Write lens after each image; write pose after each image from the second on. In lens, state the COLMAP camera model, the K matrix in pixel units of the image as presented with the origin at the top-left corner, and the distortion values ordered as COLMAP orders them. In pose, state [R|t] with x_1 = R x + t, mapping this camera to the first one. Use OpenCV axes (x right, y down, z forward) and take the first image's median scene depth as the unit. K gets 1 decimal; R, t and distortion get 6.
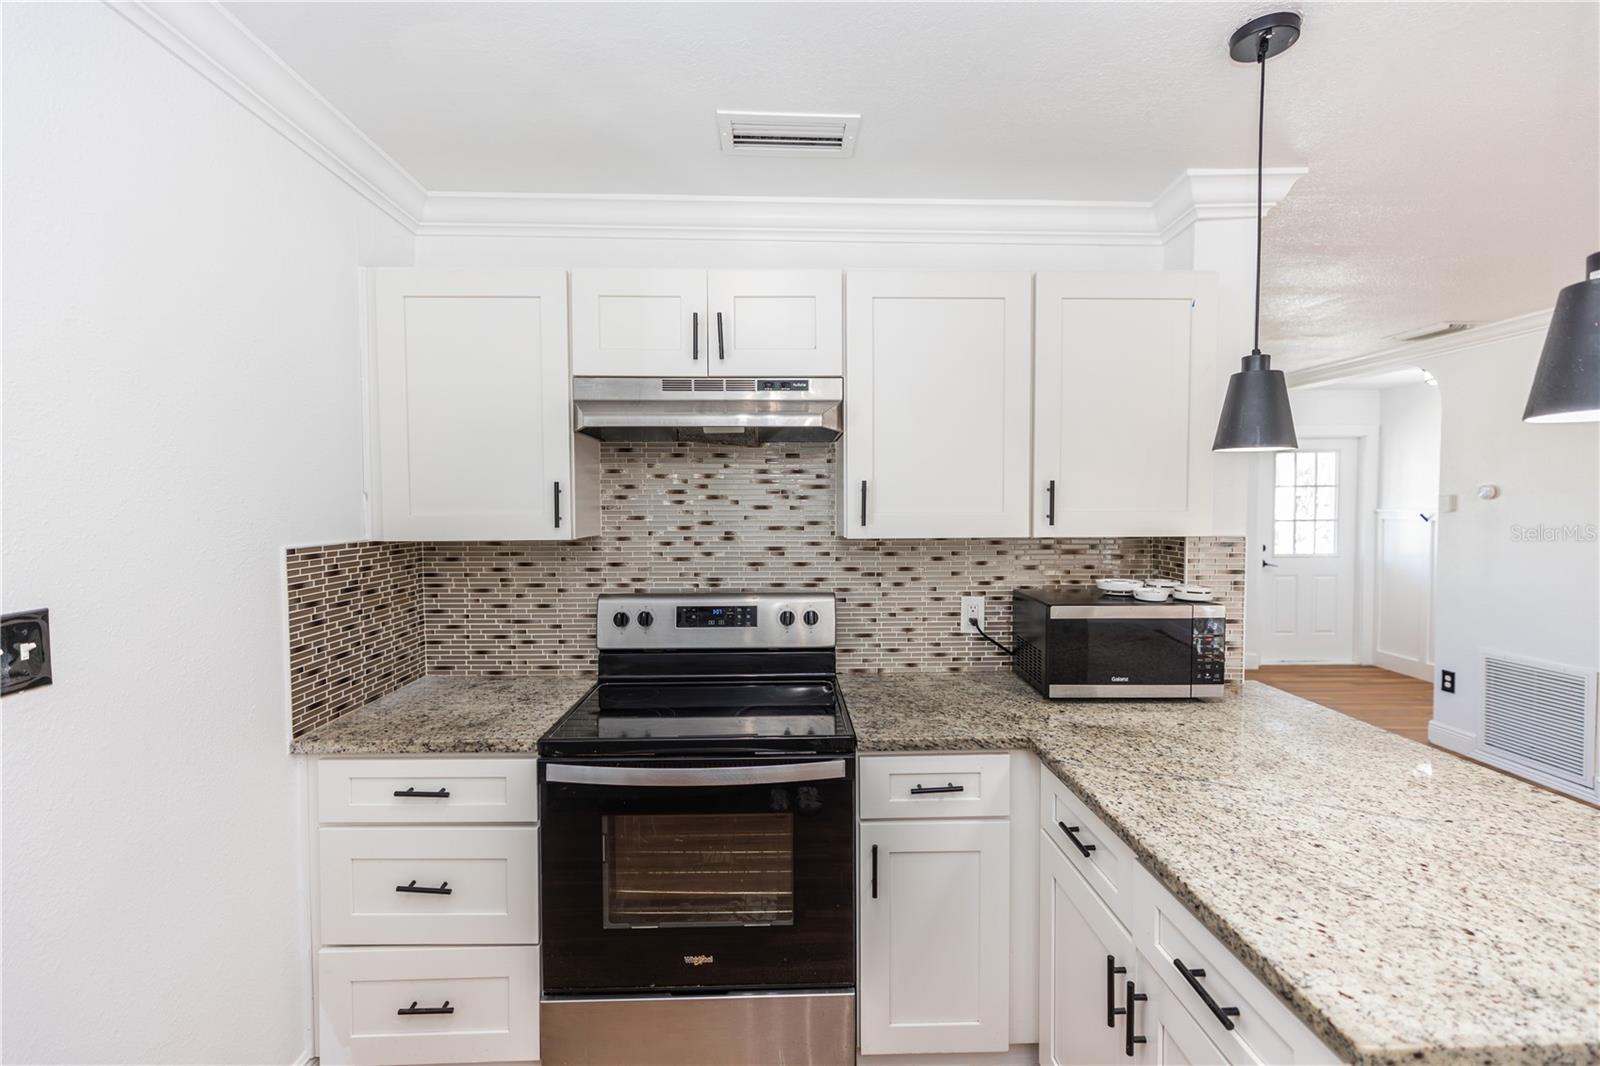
lens RADIAL K [[713.2, 0, 795.9], [0, 713.2, 523.3], [0, 0, 1]] dist [0.001174, 0.000331]
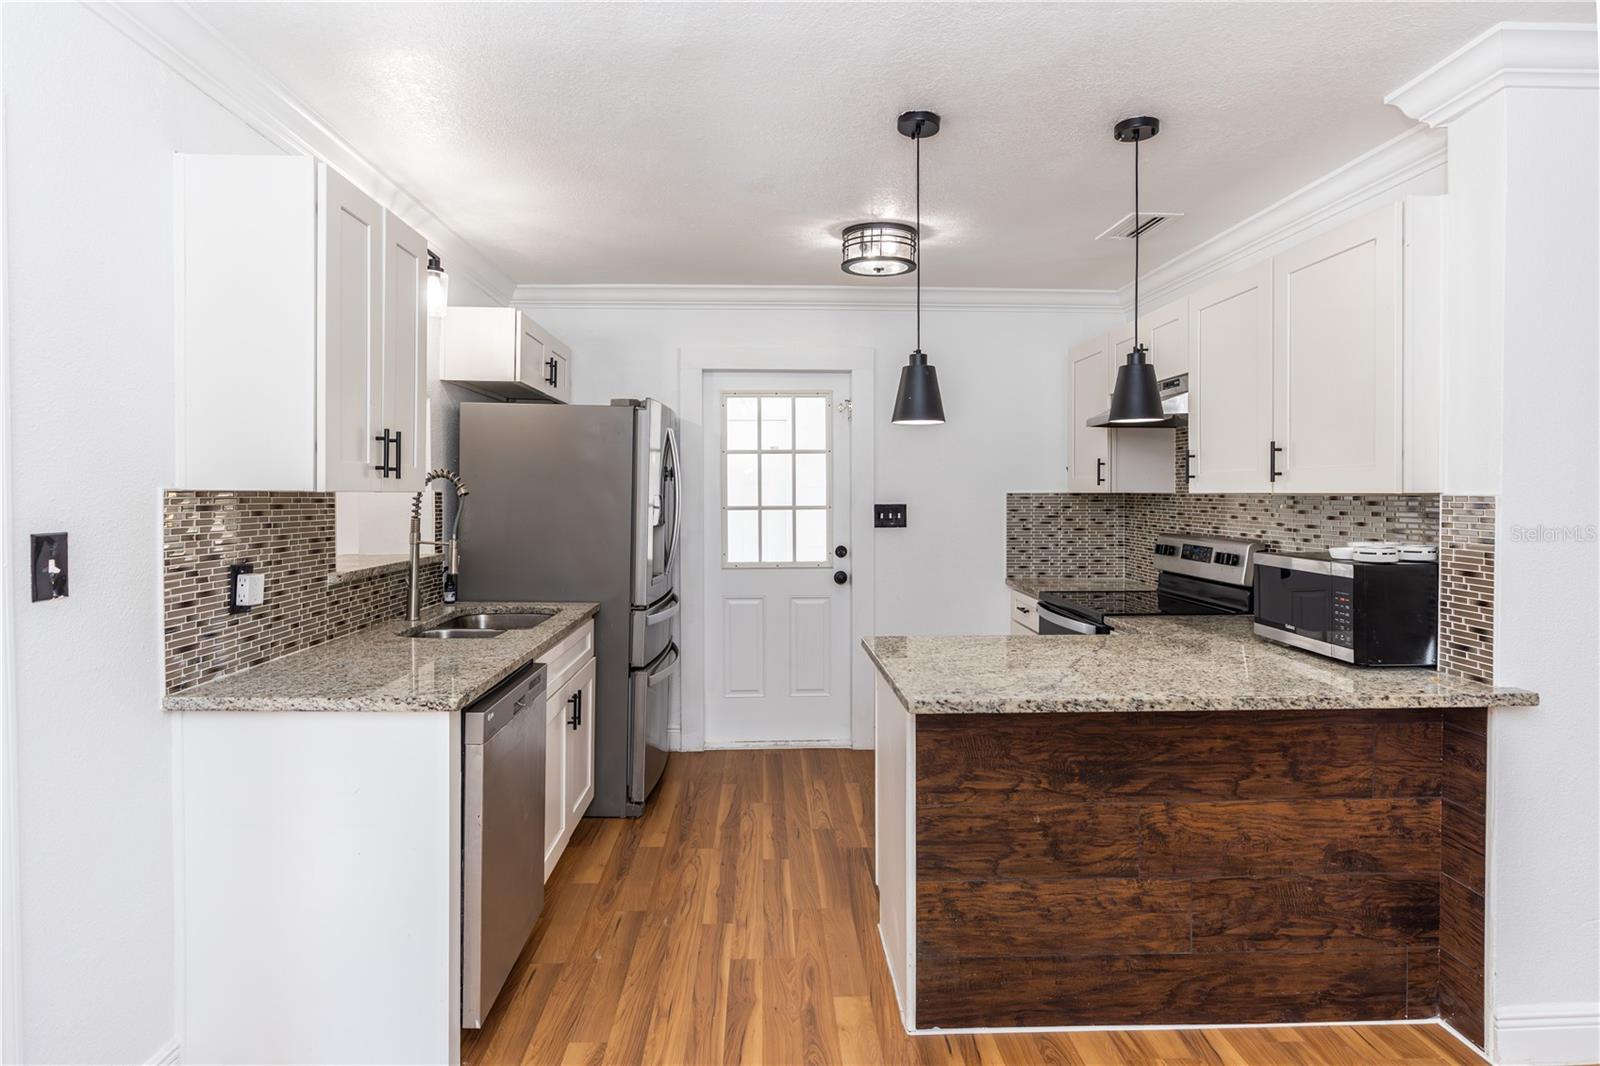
lens RADIAL K [[866.7, 0, 800.0], [0, 866.7, 533.0], [0, 0, 1]] dist [0.002572, 0.000130]
pose [[0.015419, 0.050586, -0.998601, 1.713734], [-0.030630, 0.998275, 0.050097, 0.038040], [0.999412, 0.029815, 0.016942, 0.251828]]
